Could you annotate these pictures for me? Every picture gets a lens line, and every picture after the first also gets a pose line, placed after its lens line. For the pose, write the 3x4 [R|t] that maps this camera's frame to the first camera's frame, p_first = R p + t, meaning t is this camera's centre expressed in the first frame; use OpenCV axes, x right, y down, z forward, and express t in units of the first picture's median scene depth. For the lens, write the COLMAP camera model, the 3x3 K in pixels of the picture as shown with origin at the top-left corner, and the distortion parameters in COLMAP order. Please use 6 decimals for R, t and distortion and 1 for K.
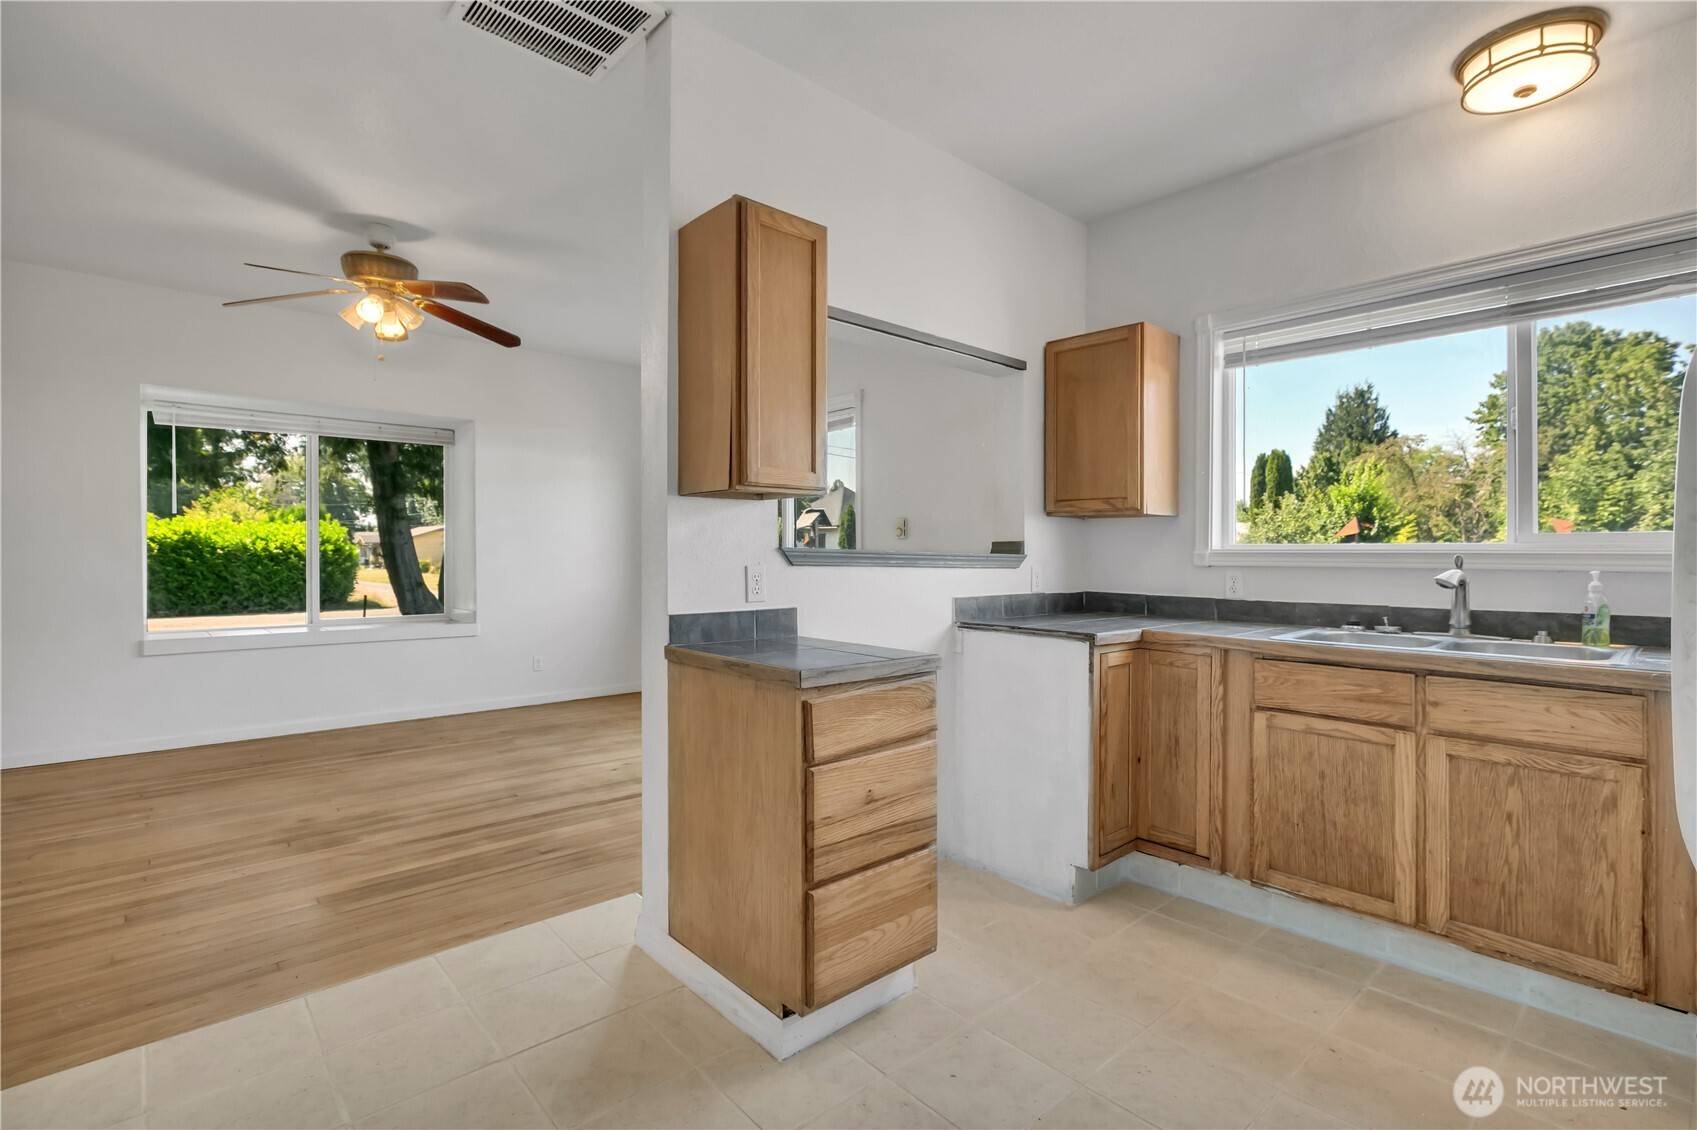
lens RADIAL K [[784.8, 0, 850.1], [0, 784.8, 563.4], [0, 0, 1]] dist [0.002594, 0.000349]
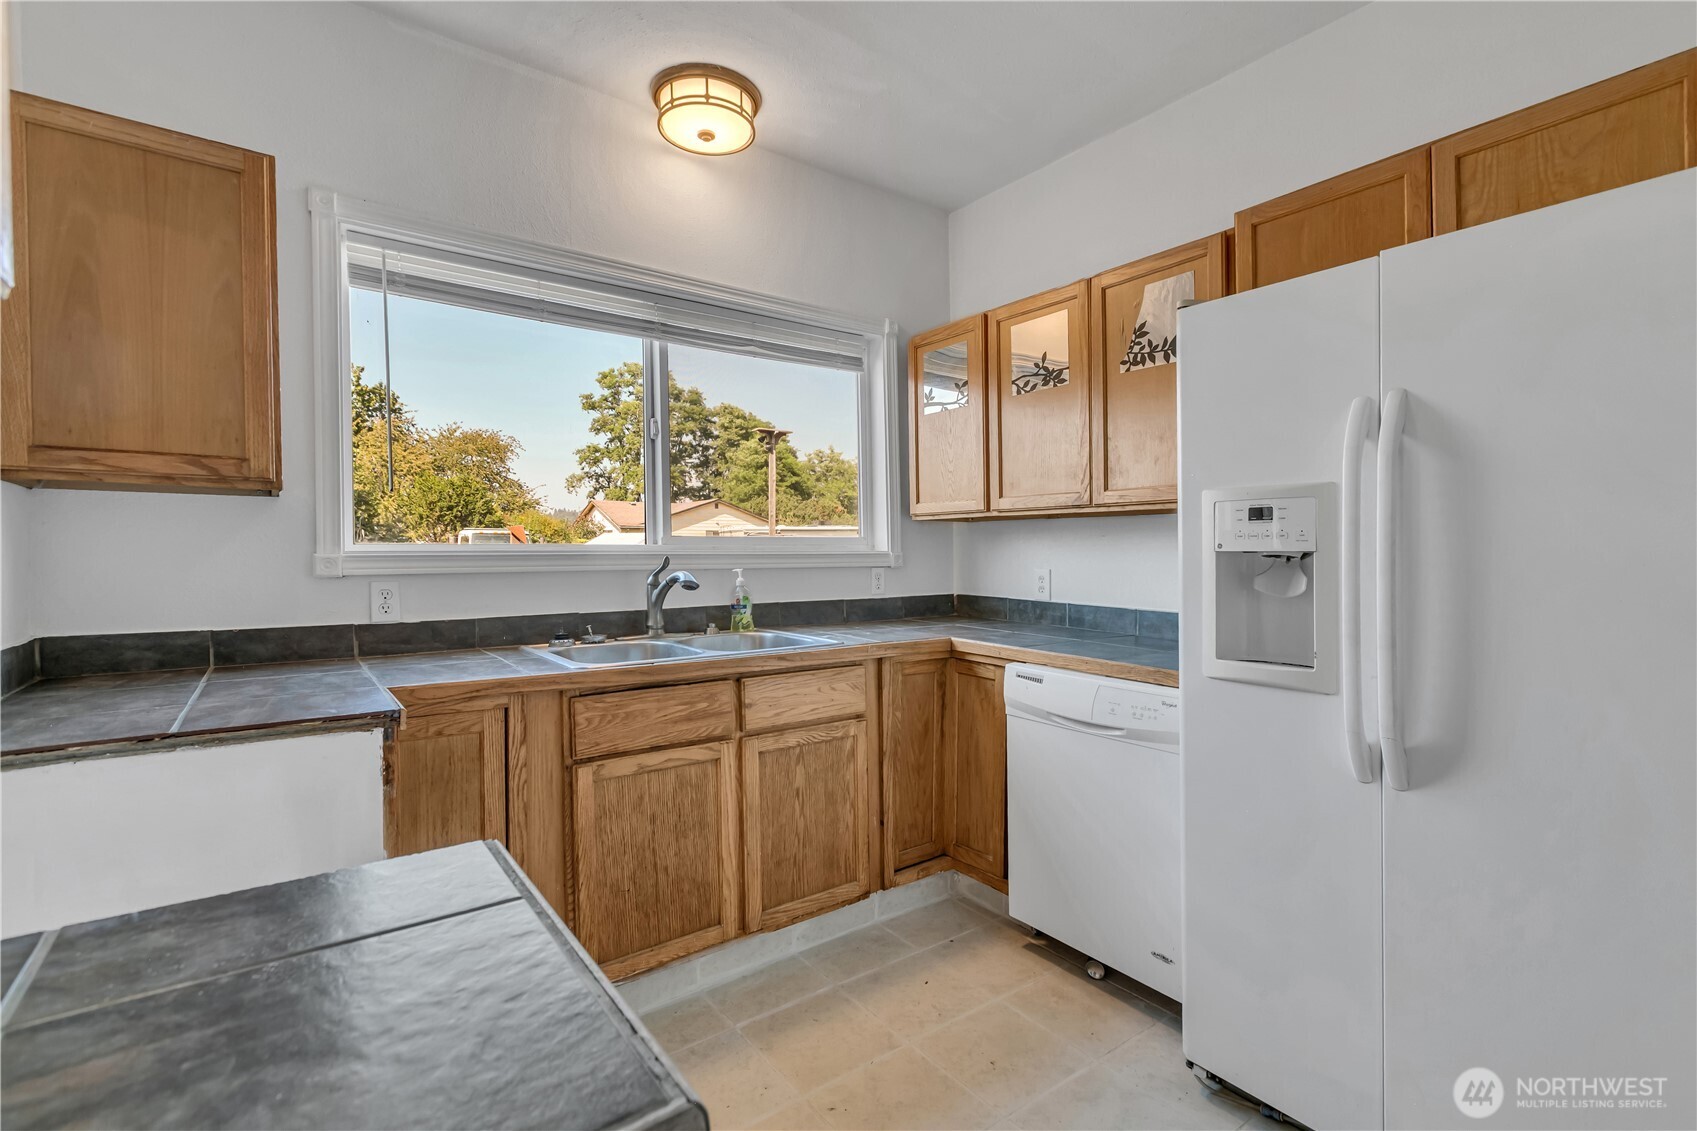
lens RADIAL K [[784.8, 0, 850.6], [0, 784.8, 551.6], [0, 0, 1]] dist [0.002594, 0.000349]
pose [[0.085859, -0.006829, 0.996284, -0.220318], [0.013858, 0.999888, 0.005660, -0.020310], [-0.996211, 0.013321, 0.085944, 0.698287]]
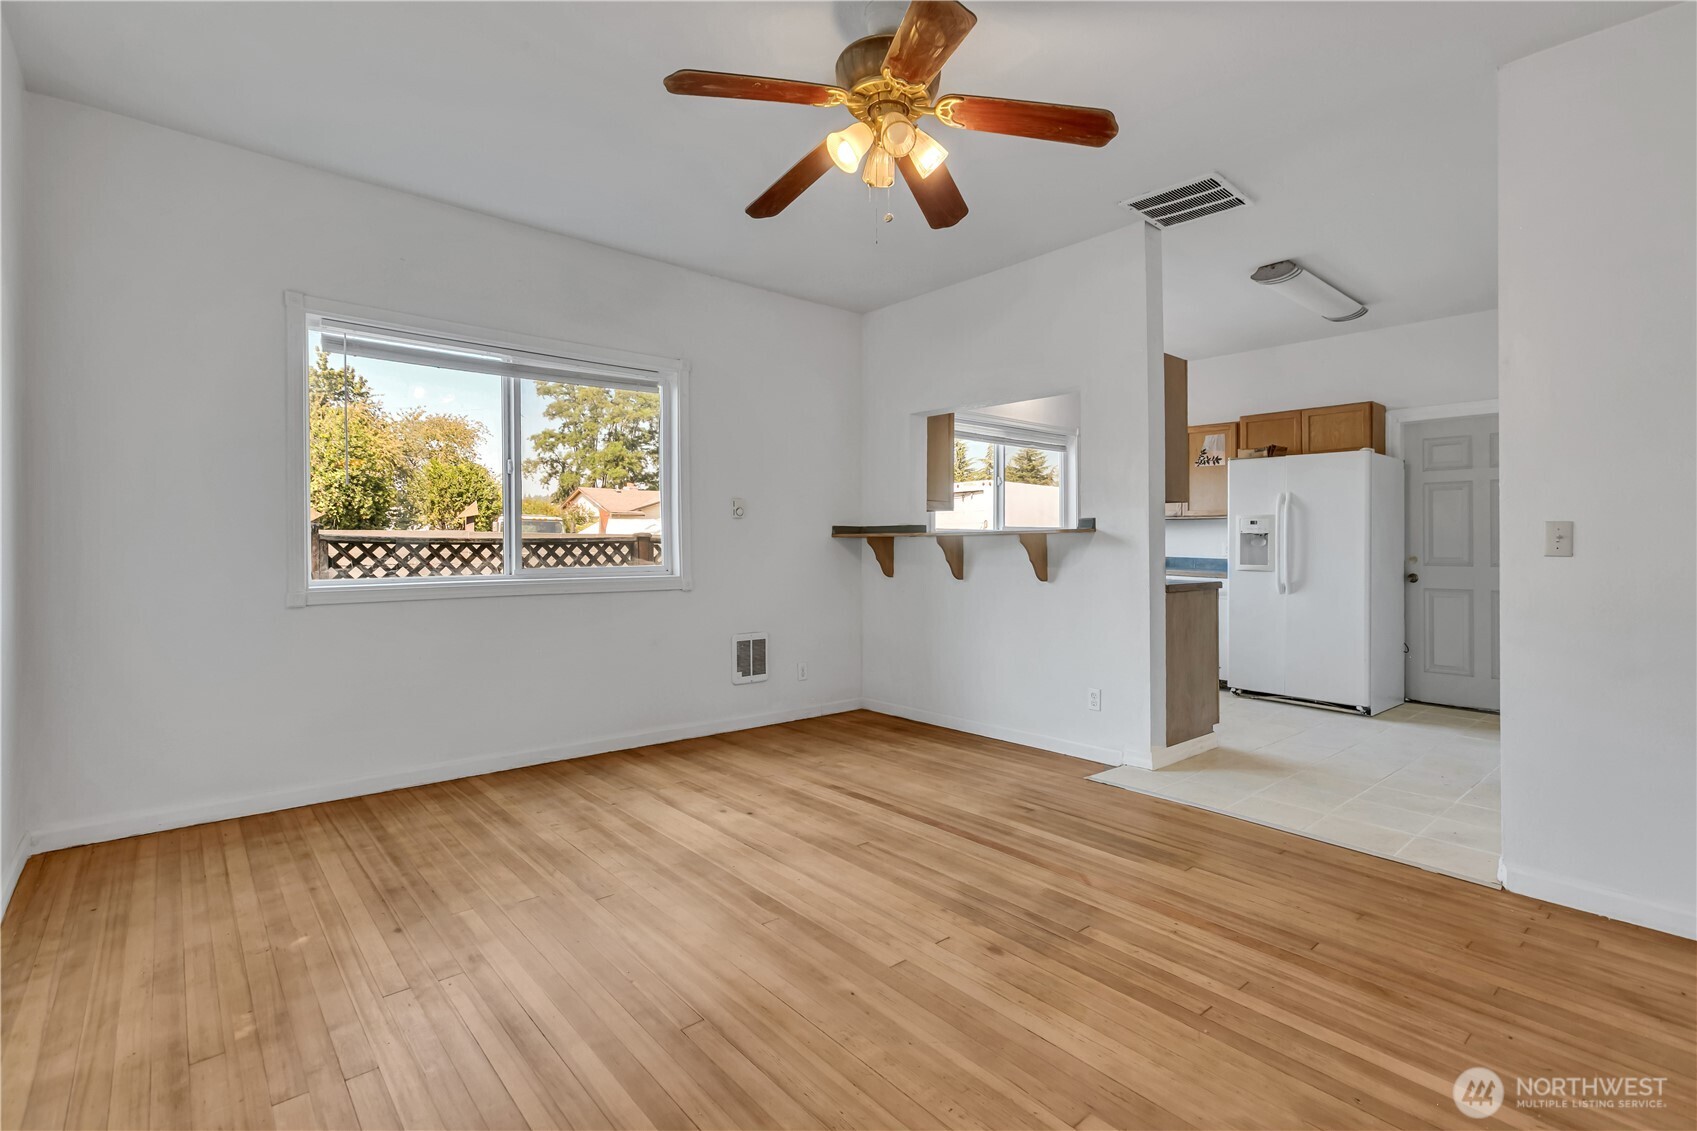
lens RADIAL K [[784.8, 0, 856.0], [0, 784.8, 538.2], [0, 0, 1]] dist [0.002594, 0.000349]
pose [[0.015061, -0.004675, 0.999876, -1.875840], [0.006582, 0.999968, 0.004576, -0.015359], [-0.999865, 0.006513, 0.015091, 1.552974]]
